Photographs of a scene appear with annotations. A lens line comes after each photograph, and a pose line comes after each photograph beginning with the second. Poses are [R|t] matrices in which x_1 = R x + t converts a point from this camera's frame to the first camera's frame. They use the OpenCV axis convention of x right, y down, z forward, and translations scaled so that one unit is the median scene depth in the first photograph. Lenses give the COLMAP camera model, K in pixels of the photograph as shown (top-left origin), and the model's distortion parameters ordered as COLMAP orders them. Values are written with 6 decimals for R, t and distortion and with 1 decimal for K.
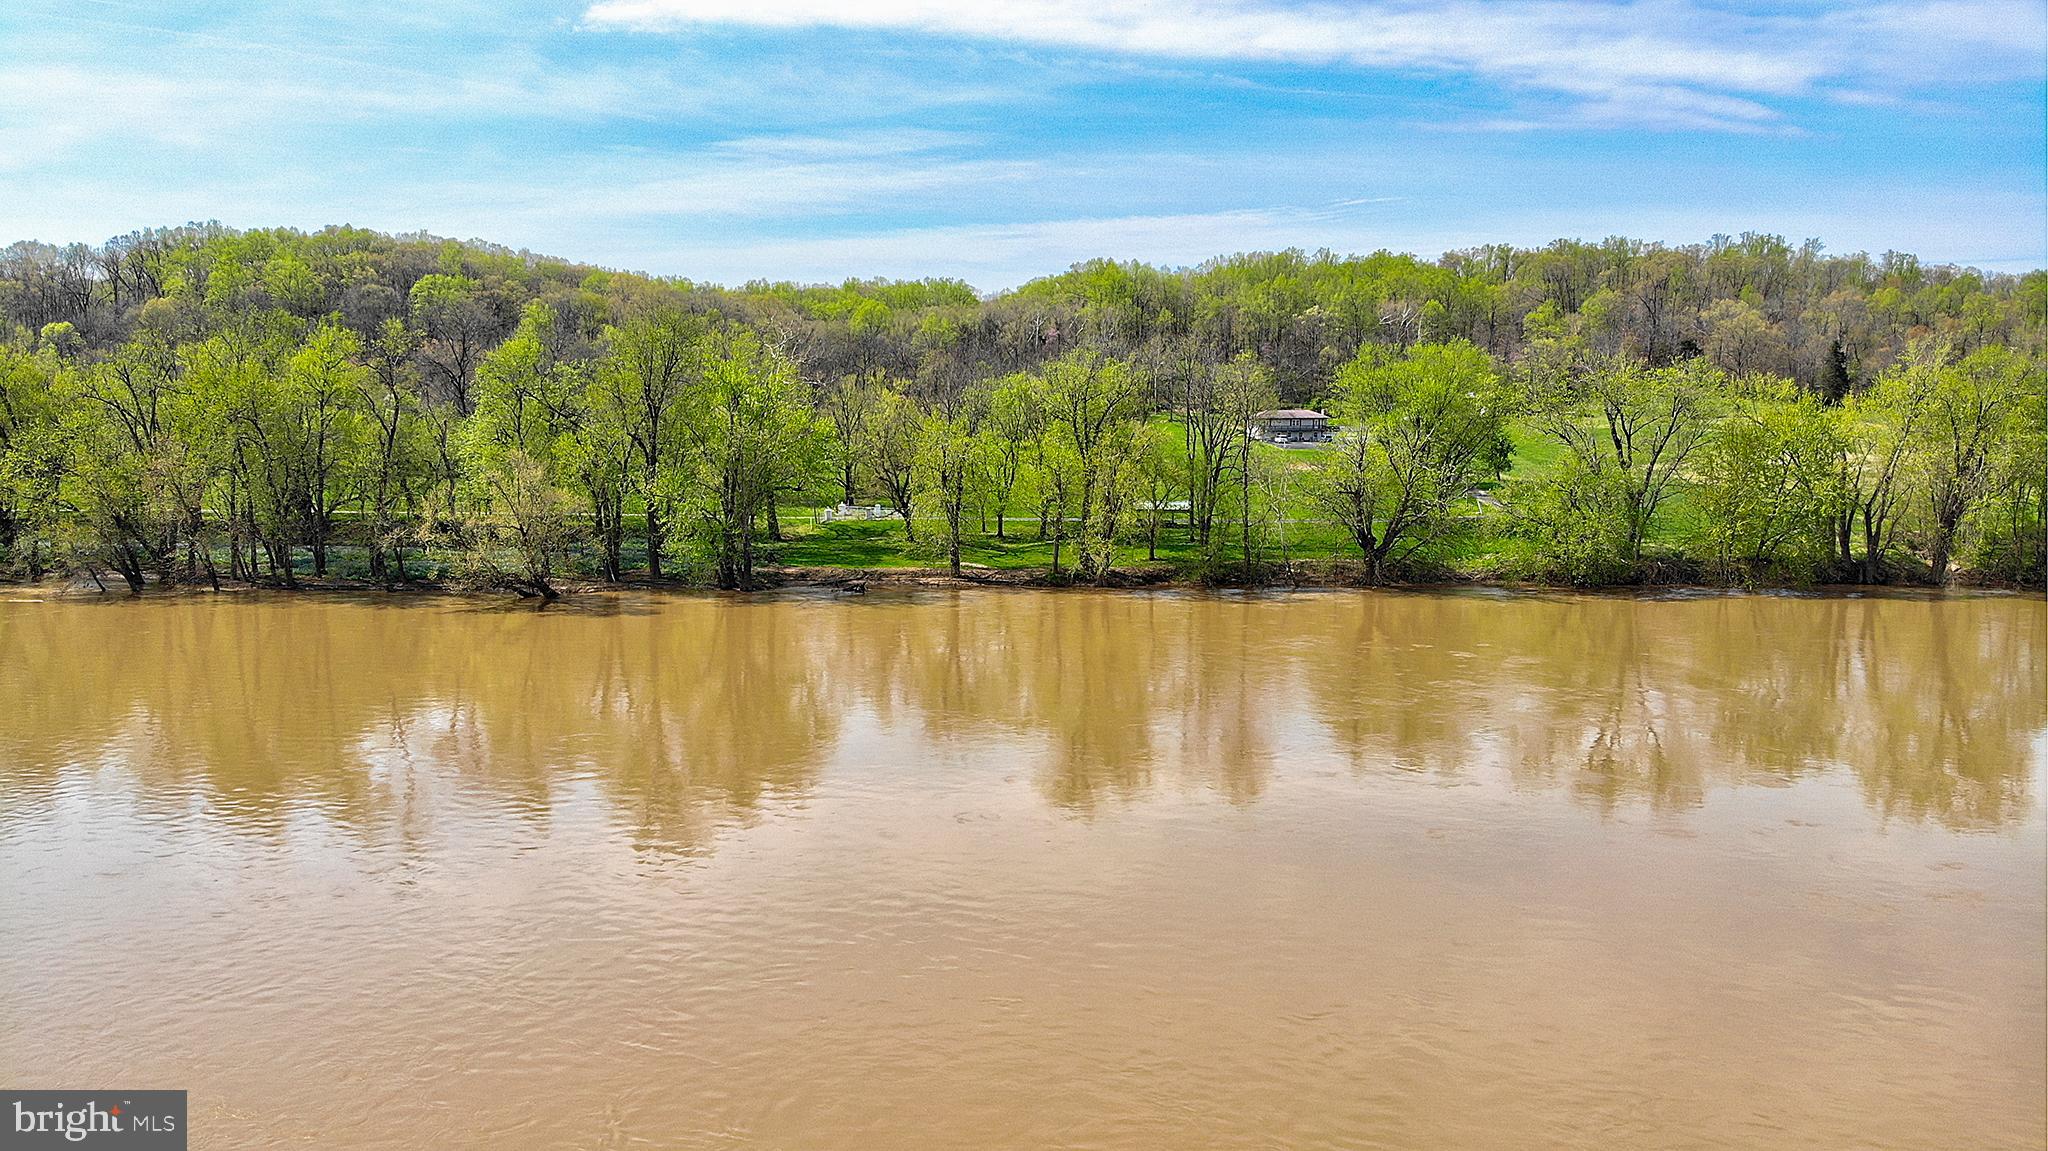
lens RADIAL K [[1681.3, 0, 946.7], [0, 1681.3, 567.0], [0, 0, 1]] dist [0.099149, -0.382496]
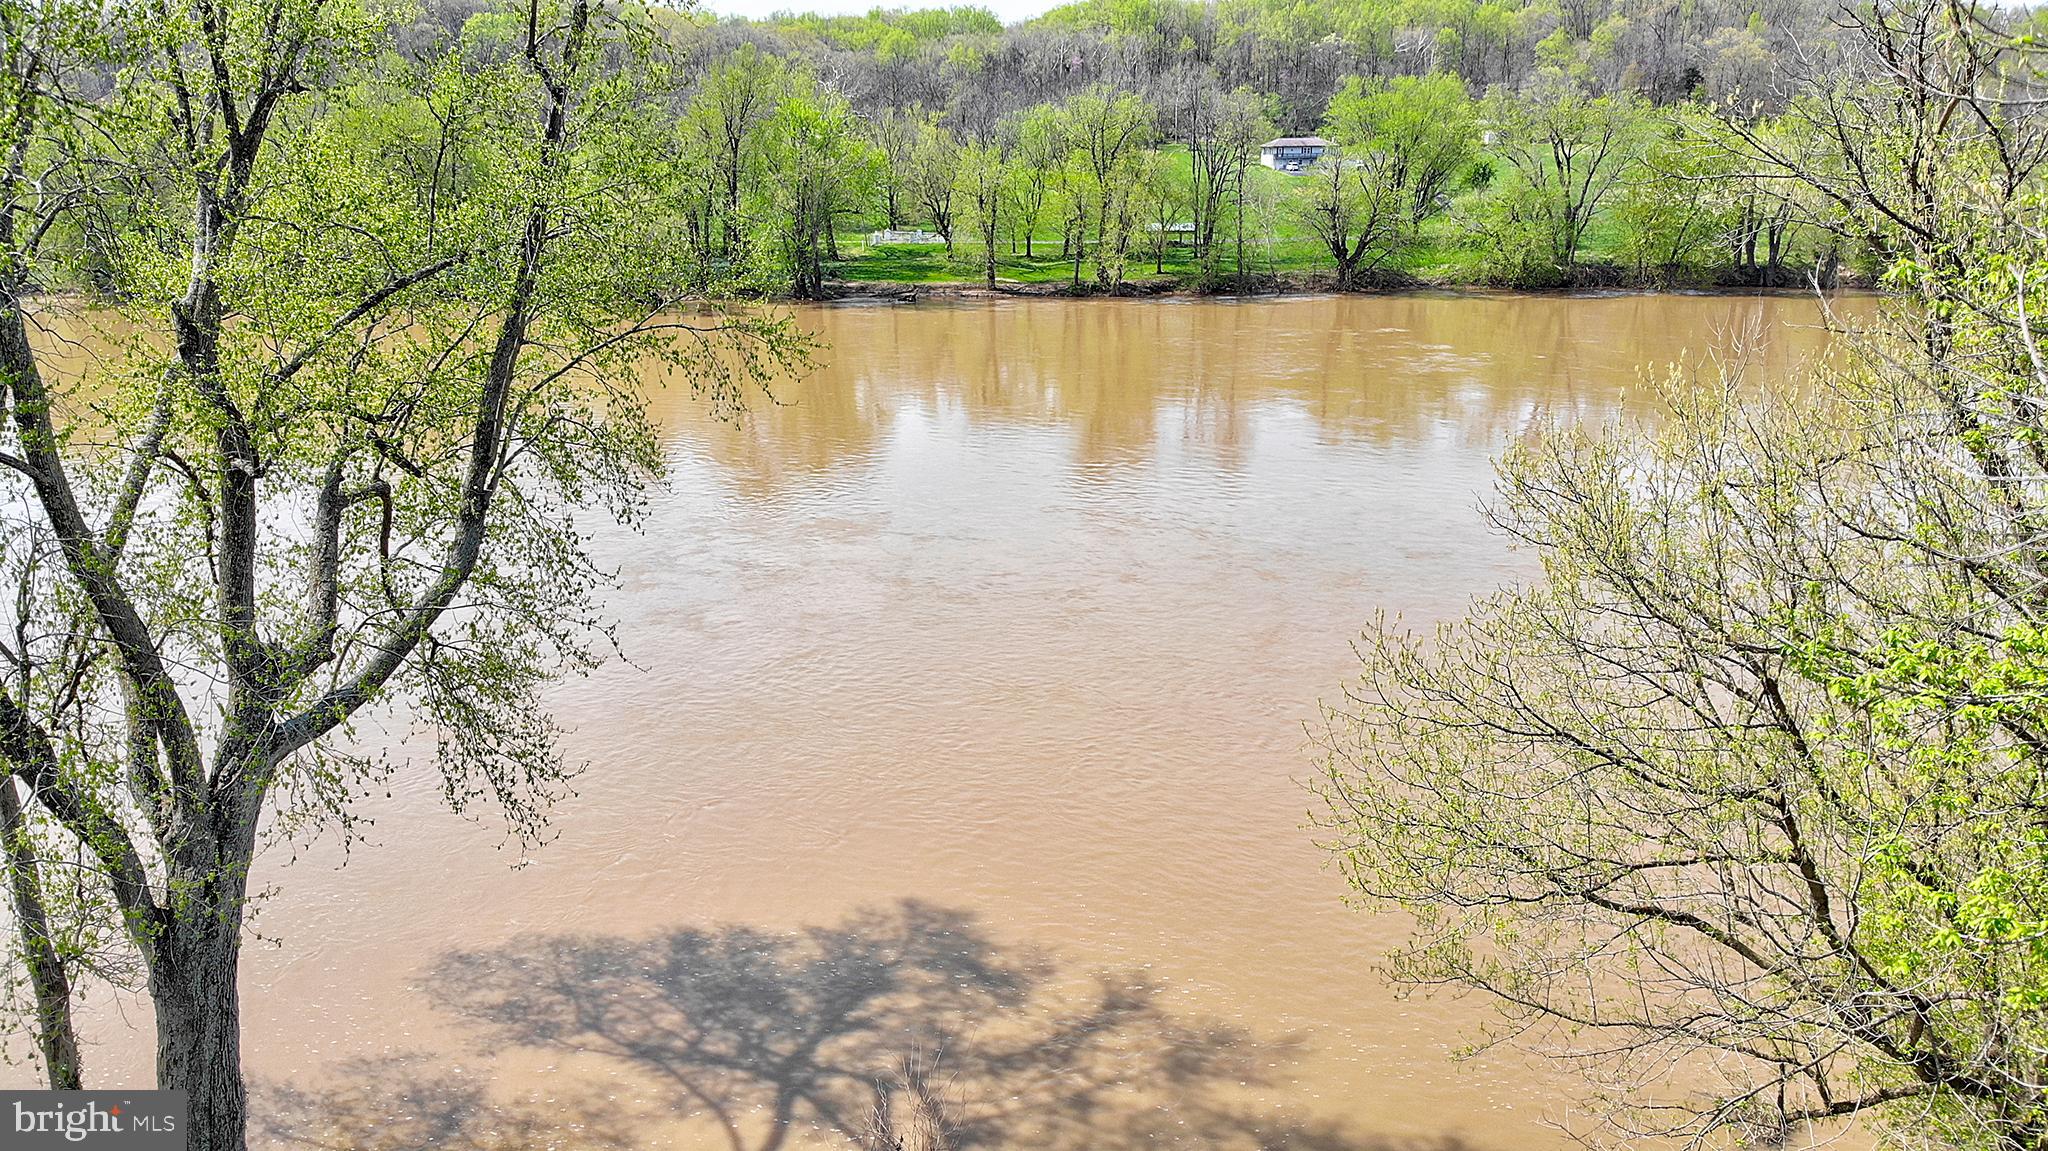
lens RADIAL K [[1692.4, 0, 977.7], [0, 1692.4, 620.1], [0, 0, 1]] dist [0.129557, -0.400543]
pose [[0.999951, -0.009116, 0.003789, -0.010544], [0.008292, 0.983844, 0.178838, 0.019544], [-0.005358, -0.178797, 0.983871, -0.194861]]
